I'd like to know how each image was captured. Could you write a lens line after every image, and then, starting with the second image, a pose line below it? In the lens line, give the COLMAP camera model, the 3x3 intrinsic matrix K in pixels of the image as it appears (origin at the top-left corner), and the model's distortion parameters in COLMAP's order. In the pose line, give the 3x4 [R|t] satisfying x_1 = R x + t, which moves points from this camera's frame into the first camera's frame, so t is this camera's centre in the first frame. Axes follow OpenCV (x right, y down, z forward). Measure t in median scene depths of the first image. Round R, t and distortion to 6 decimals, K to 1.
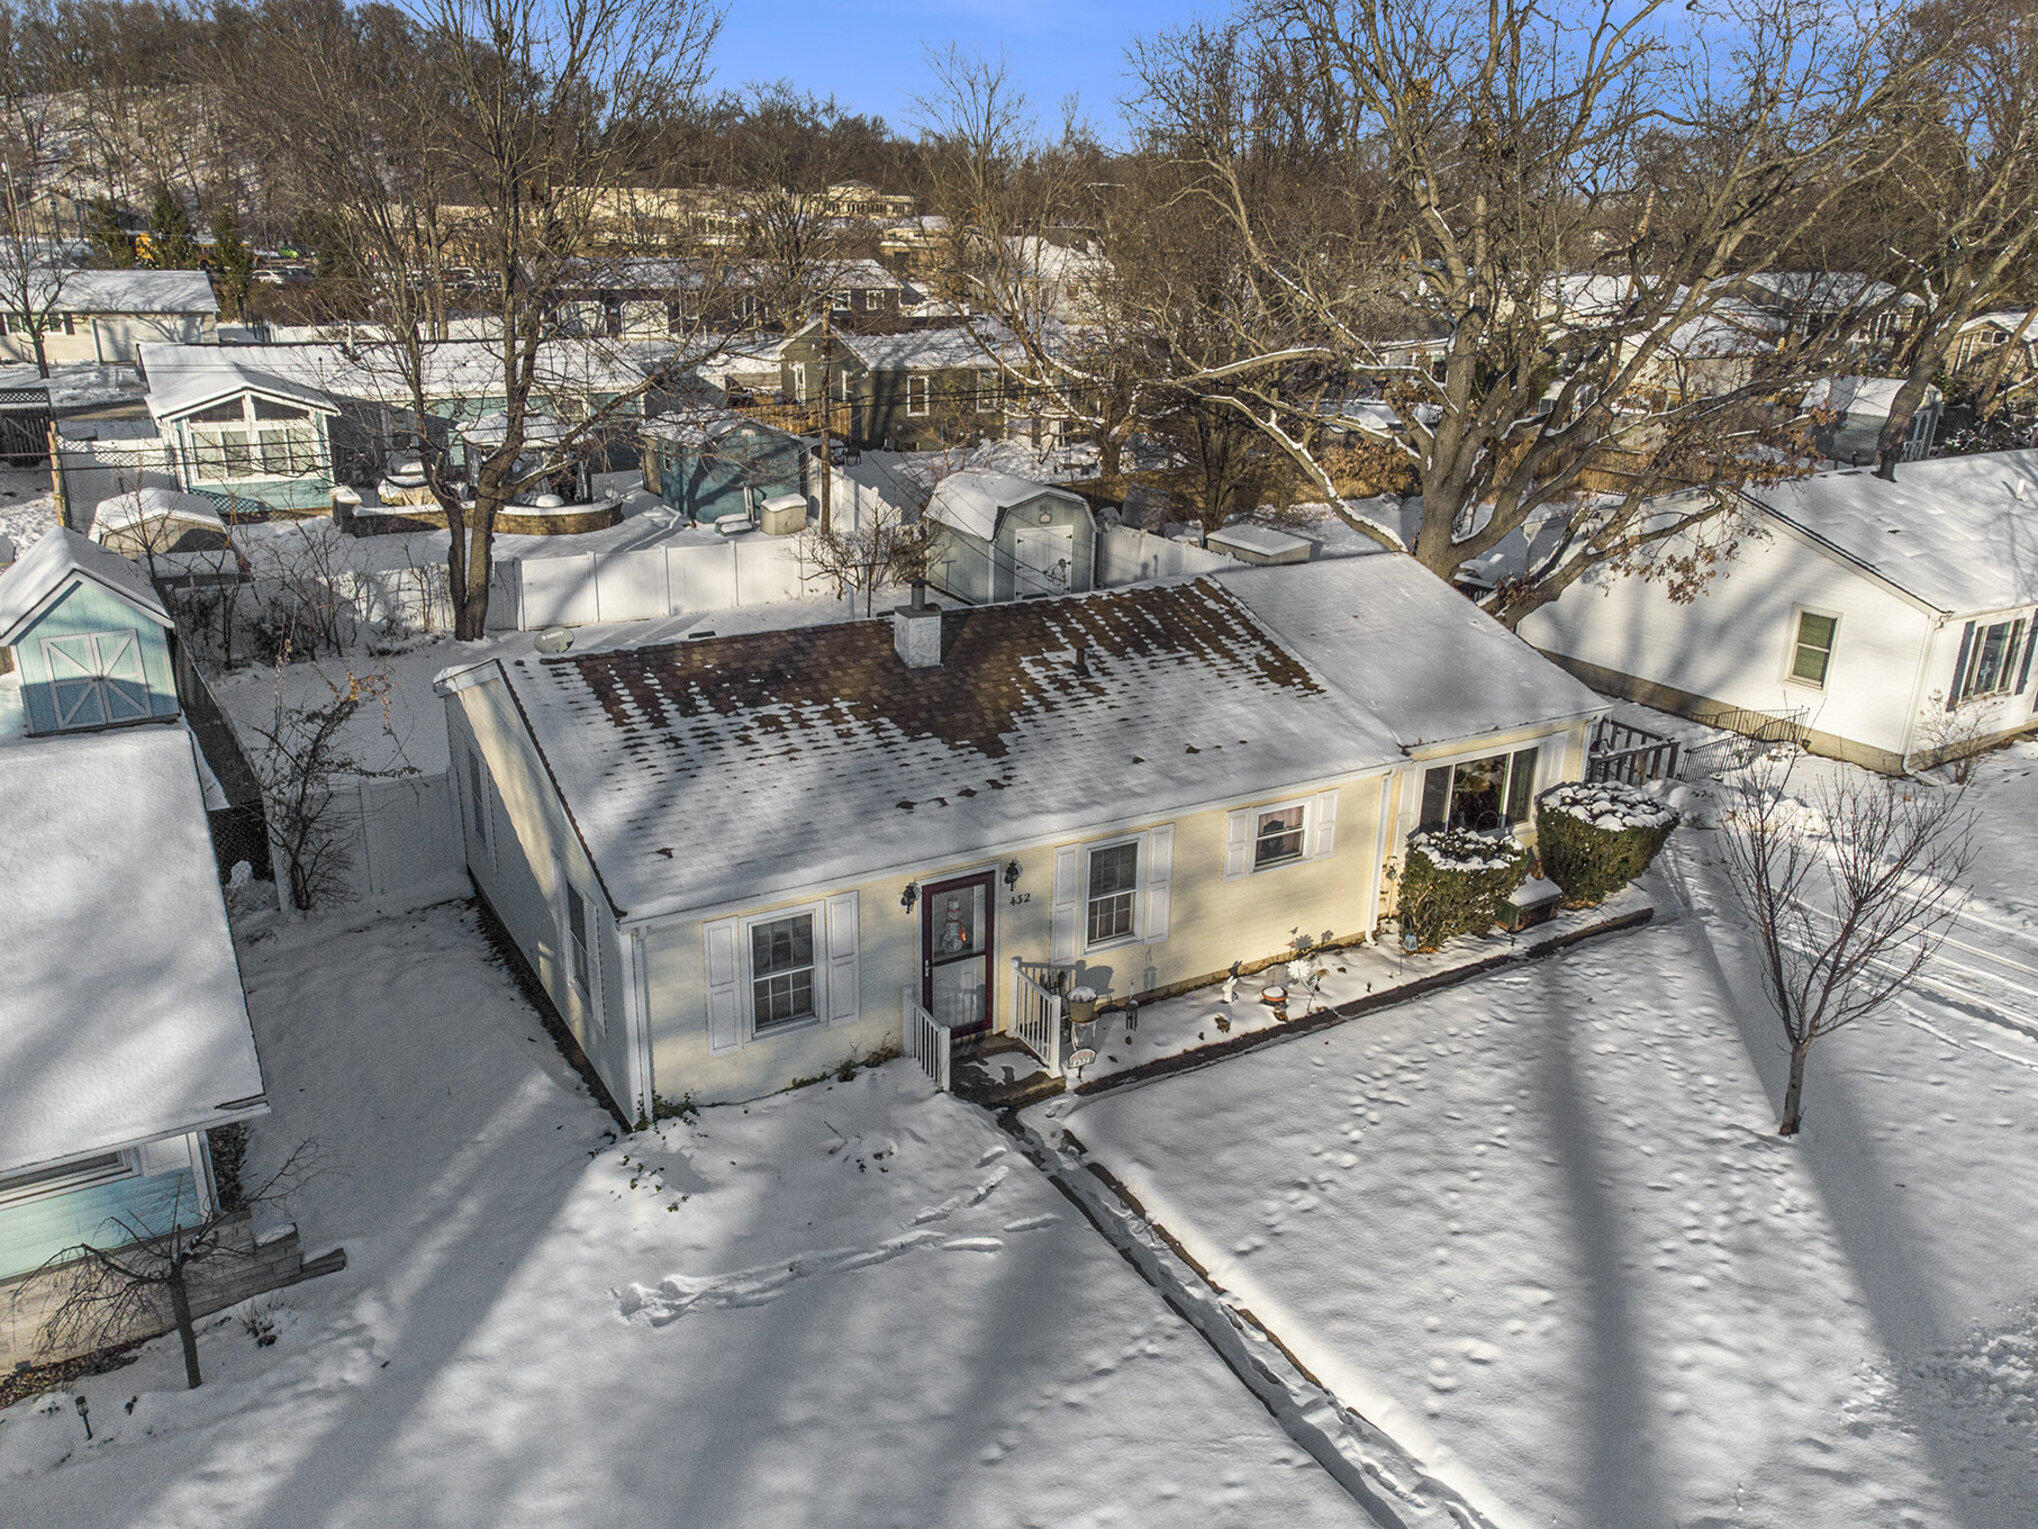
lens RADIAL K [[1538.7, 0, 1030.3], [0, 1538.7, 763.6], [0, 0, 1]] dist [0.030670, -0.003856]
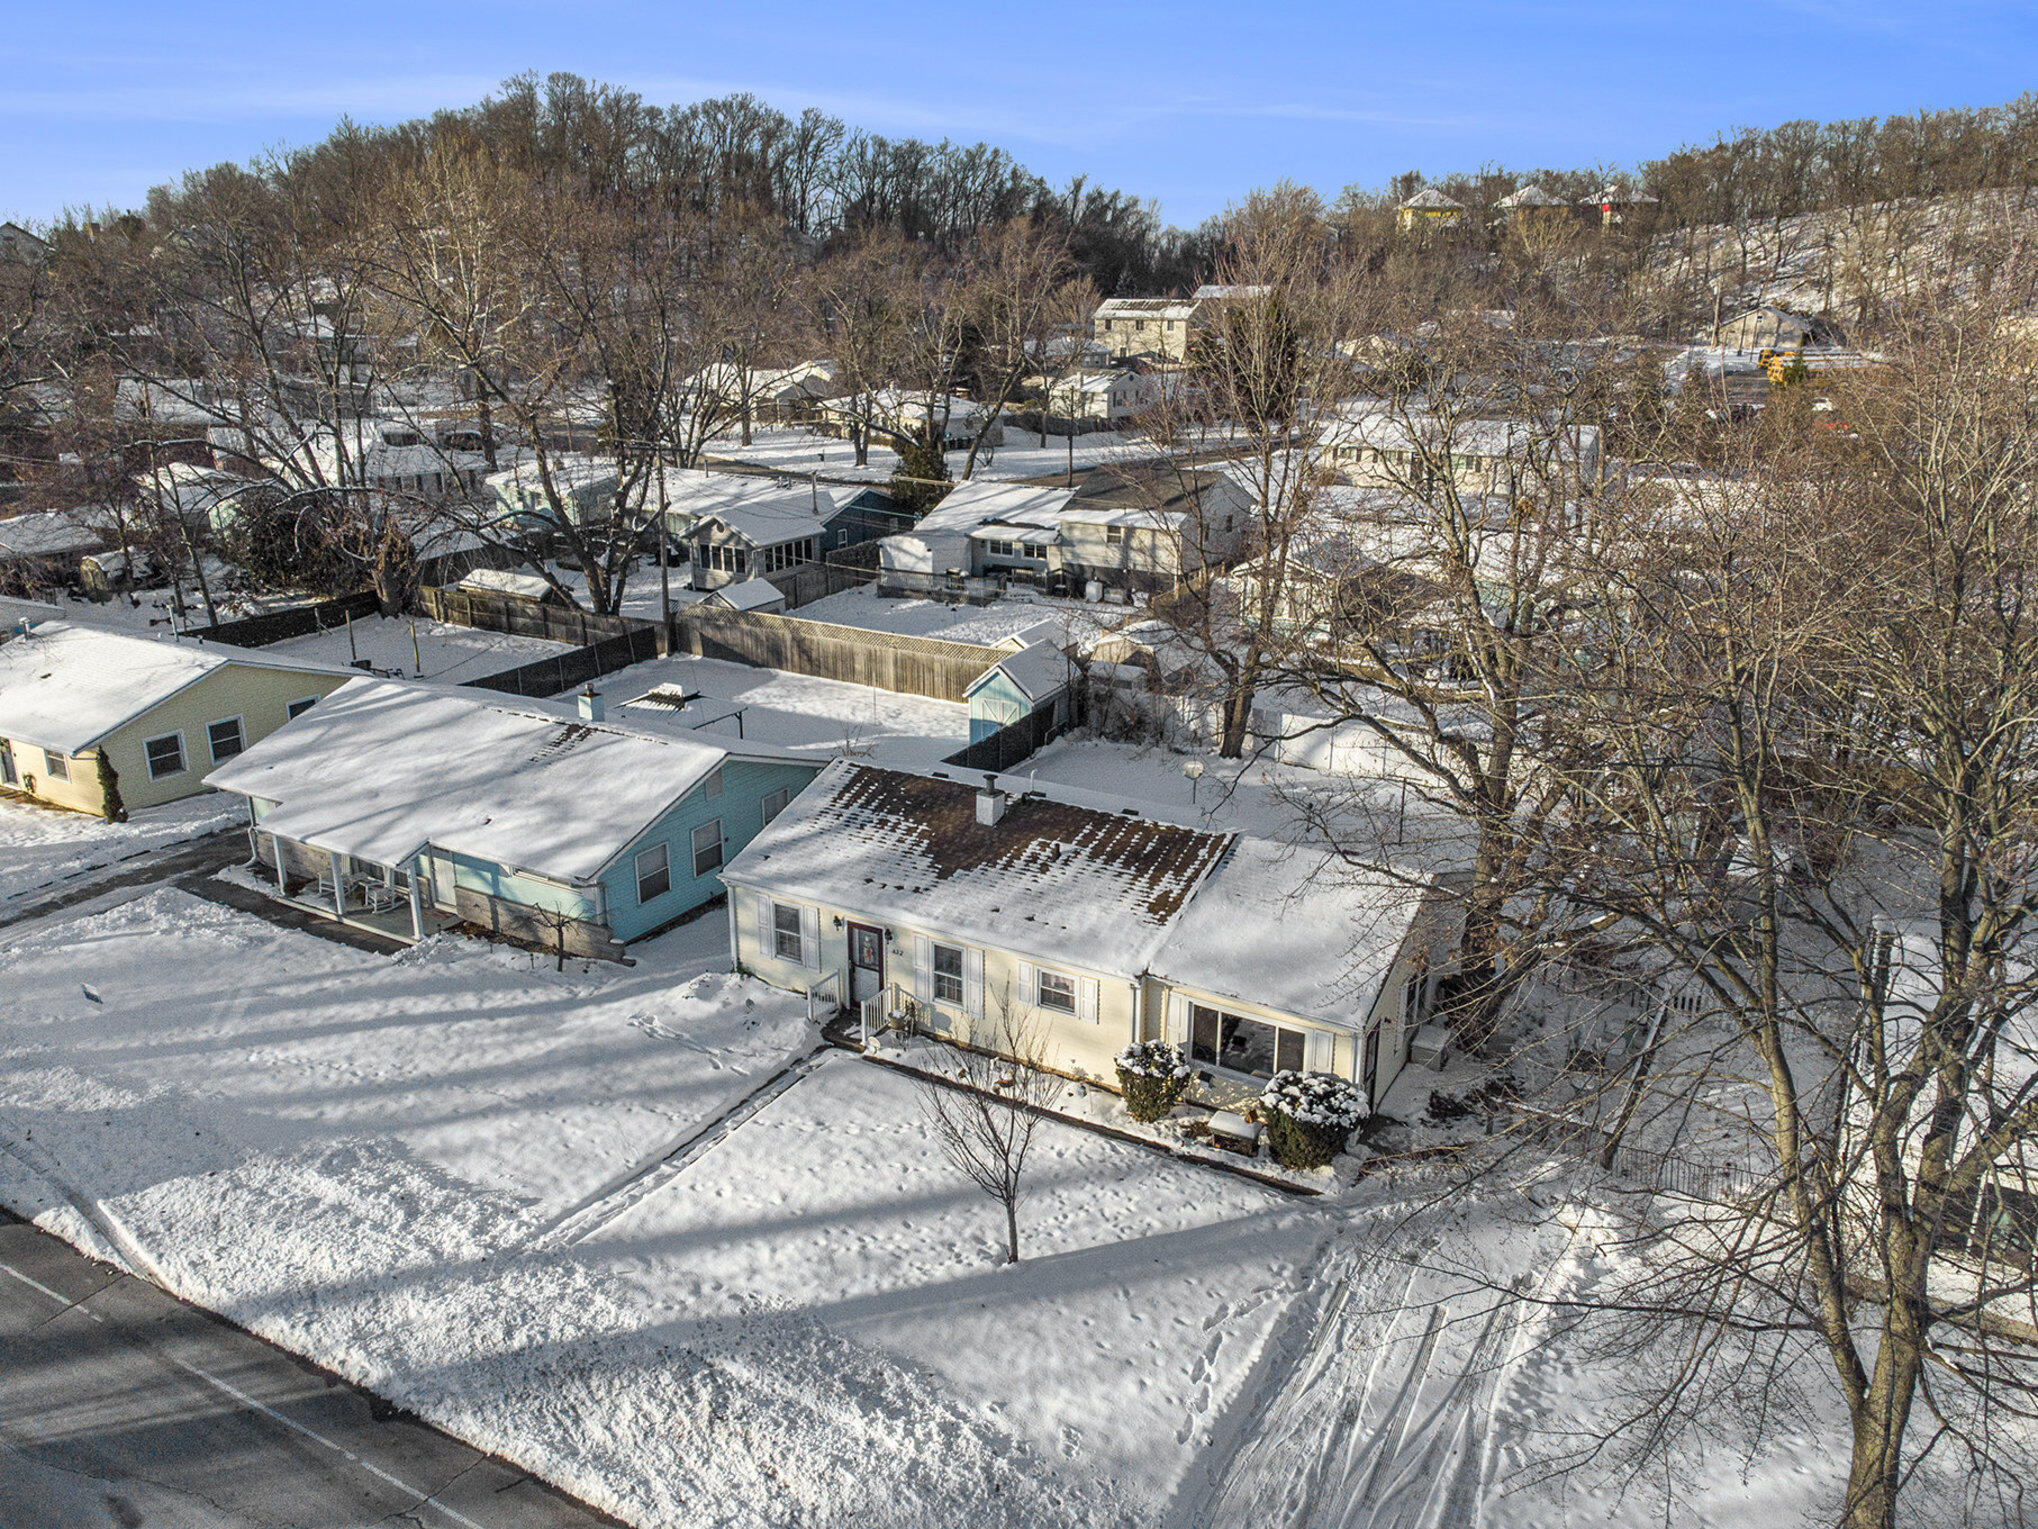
lens RADIAL K [[1538.7, 0, 1030.3], [0, 1538.7, 763.6], [0, 0, 1]] dist [0.030670, -0.003856]
pose [[0.485663, 0.254165, -0.836380, 1.489461], [-0.288656, 0.949756, 0.121004, -0.378063], [0.825112, 0.182659, 0.534627, 0.108176]]
